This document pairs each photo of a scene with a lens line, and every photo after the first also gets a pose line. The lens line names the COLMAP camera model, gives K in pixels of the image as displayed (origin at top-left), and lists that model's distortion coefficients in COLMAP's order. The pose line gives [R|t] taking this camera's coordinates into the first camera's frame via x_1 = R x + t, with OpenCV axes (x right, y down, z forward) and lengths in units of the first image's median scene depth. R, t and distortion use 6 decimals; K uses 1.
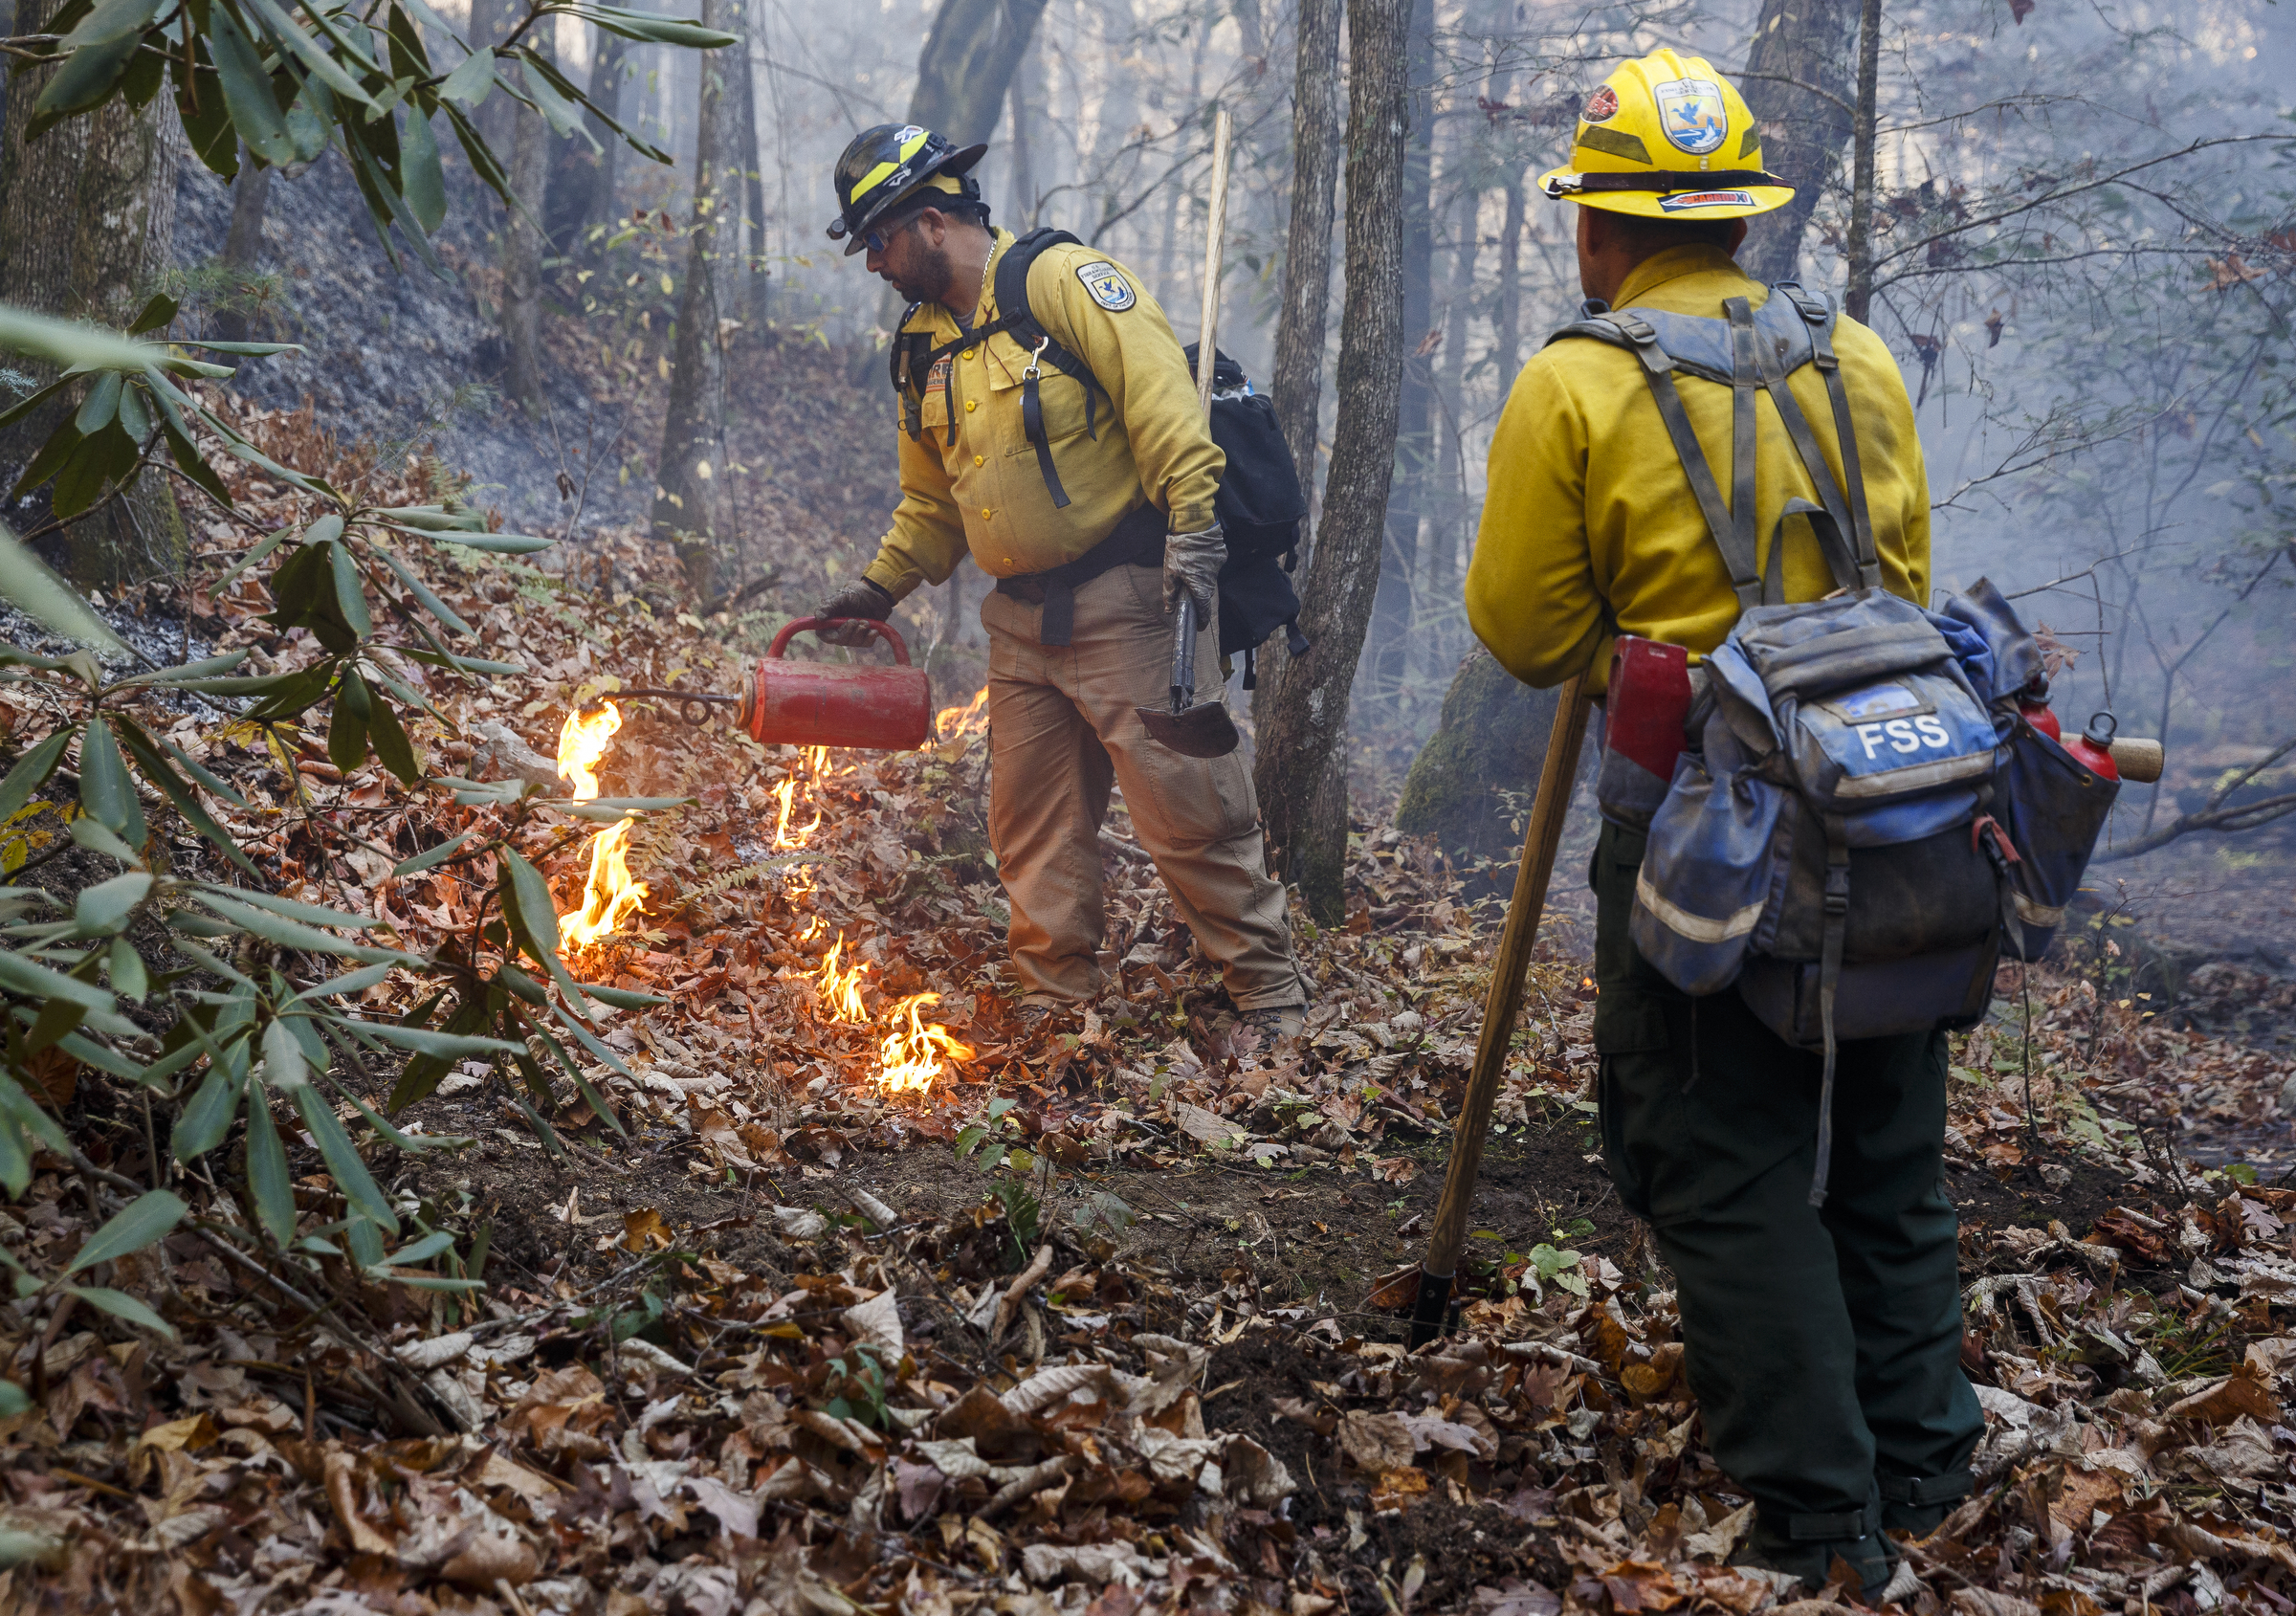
lens RADIAL K [[4091.0, 0, 1146.9], [0, 4091.0, 808.1], [0, 0, 1]] dist [0.027140, 0.000000]
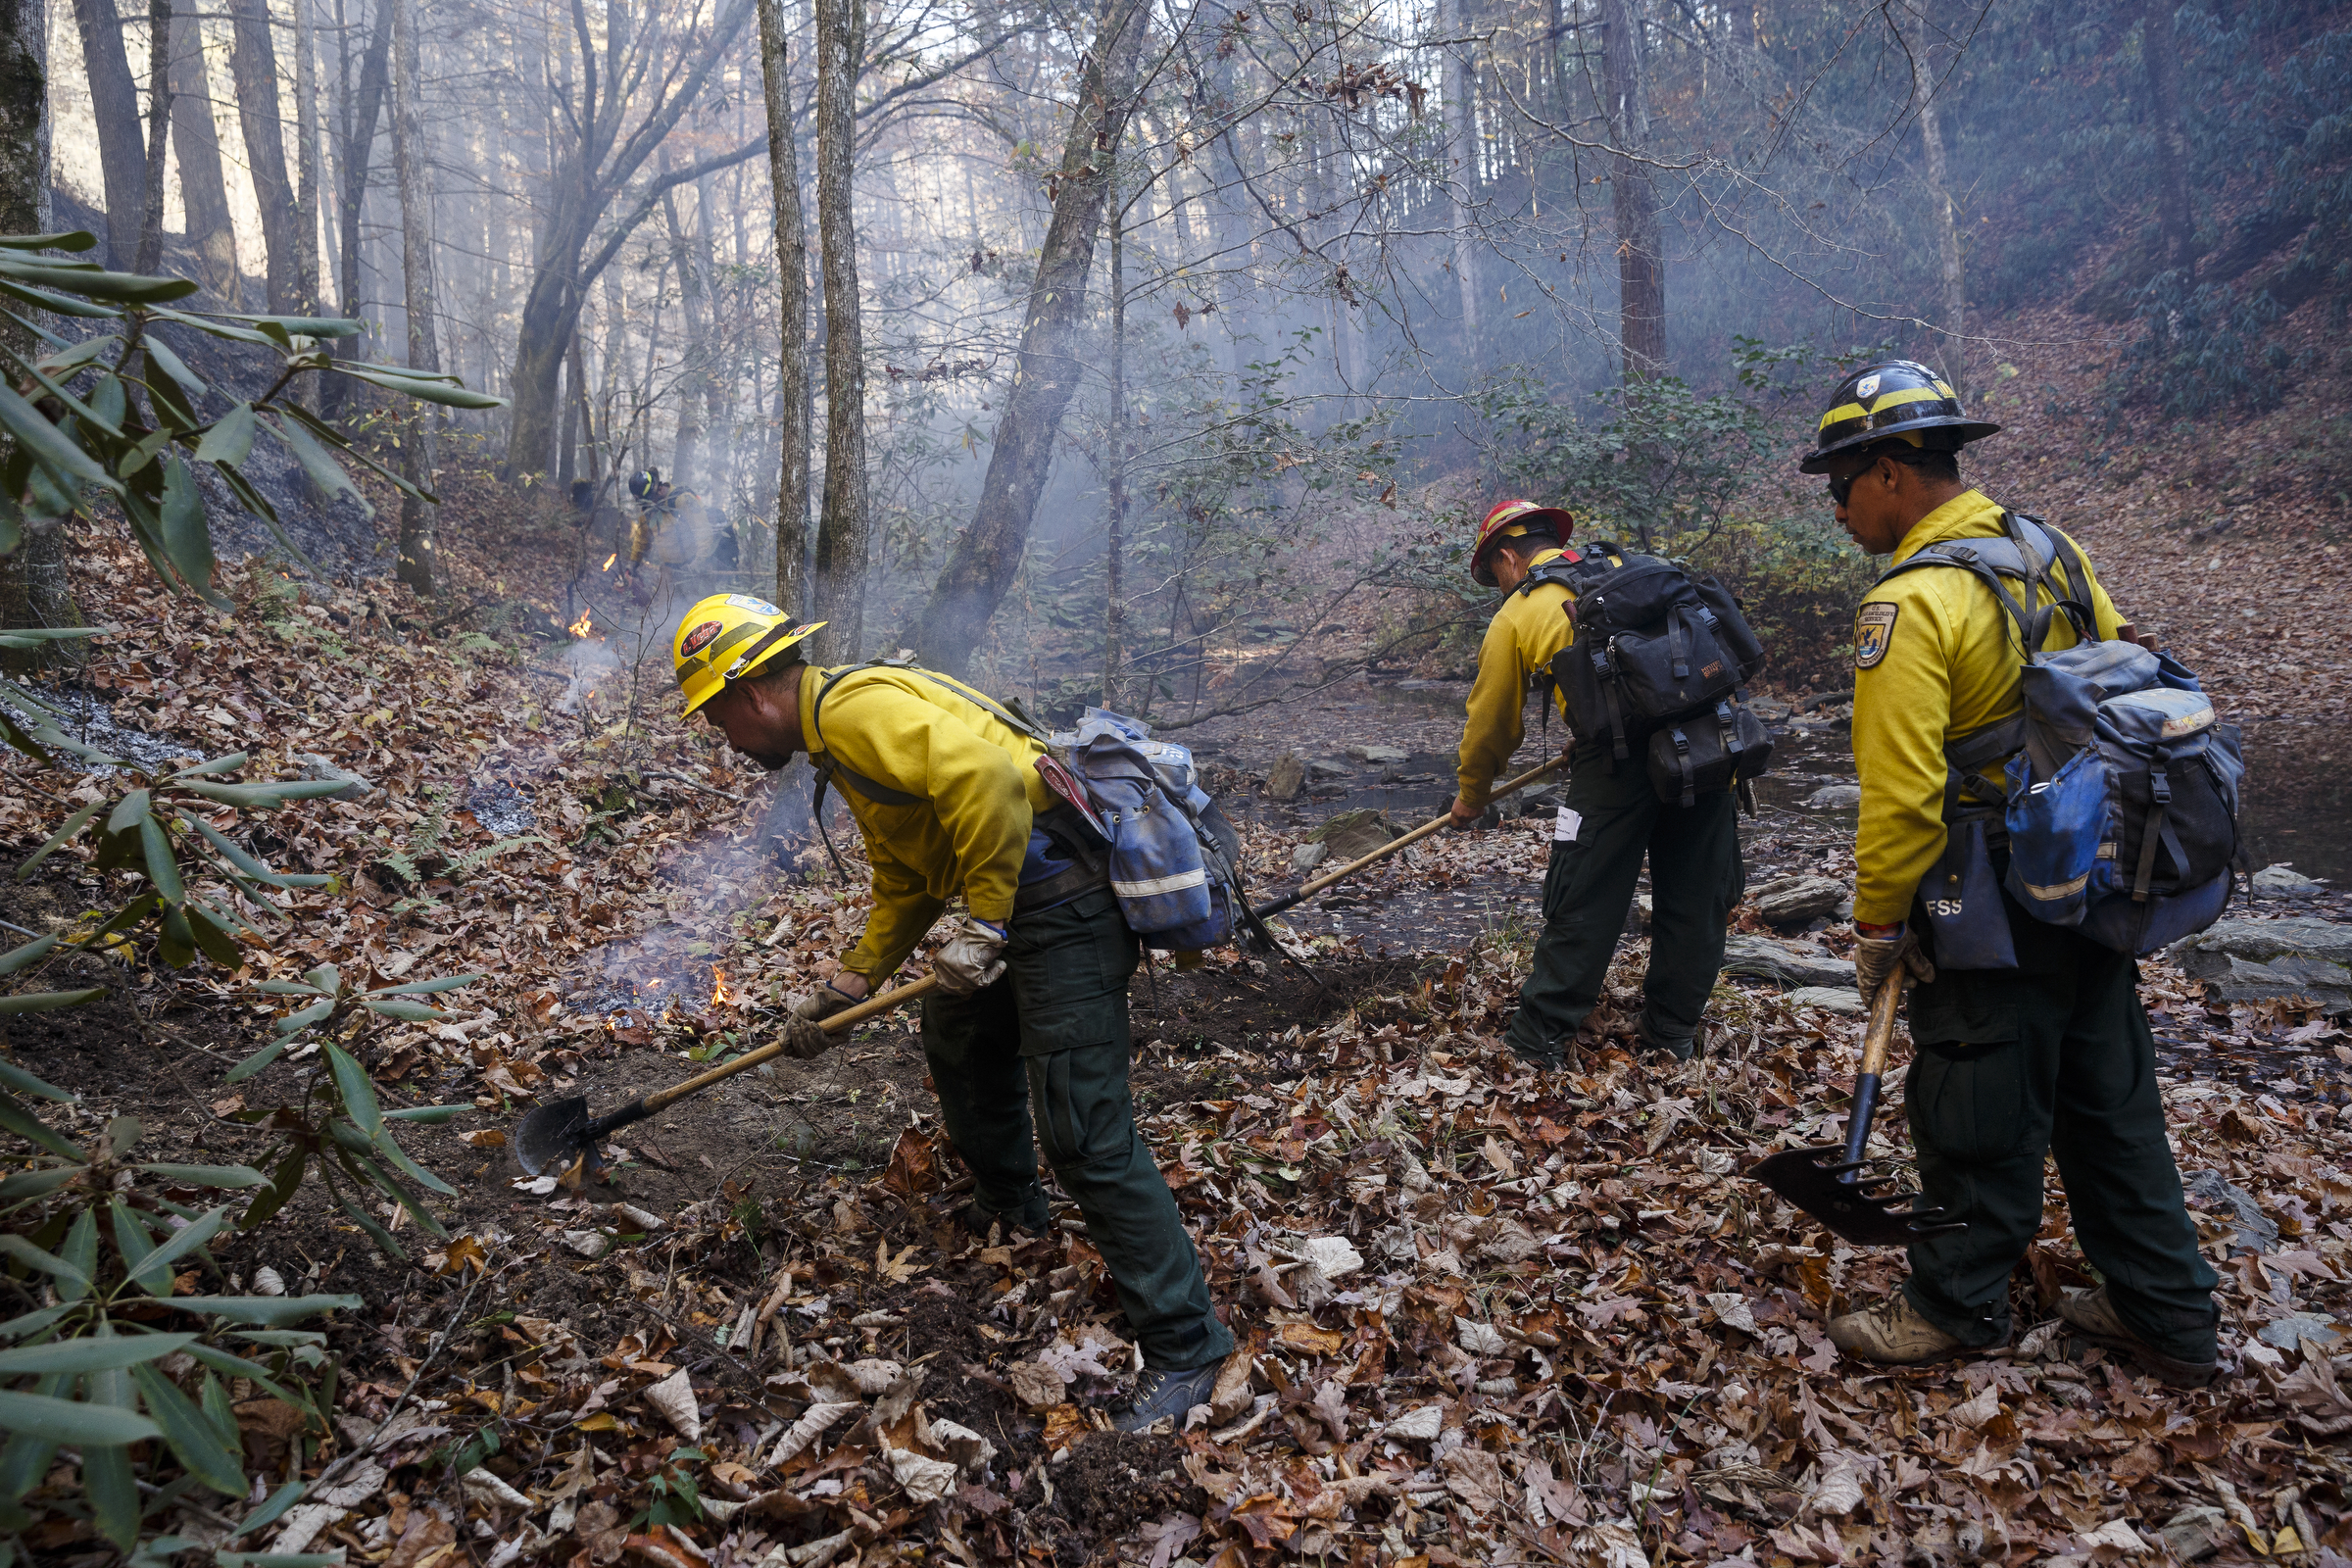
lens RADIAL K [[1702.8, 0, 1177.7], [0, 1702.8, 792.4], [0, 0, 1]] dist [-0.001419, 0.001627]
pose [[0.952290, -0.062795, 0.298664, -0.038781], [0.033479, 0.994192, 0.102284, -0.068825], [-0.303353, -0.087406, 0.948861, 0.281503]]
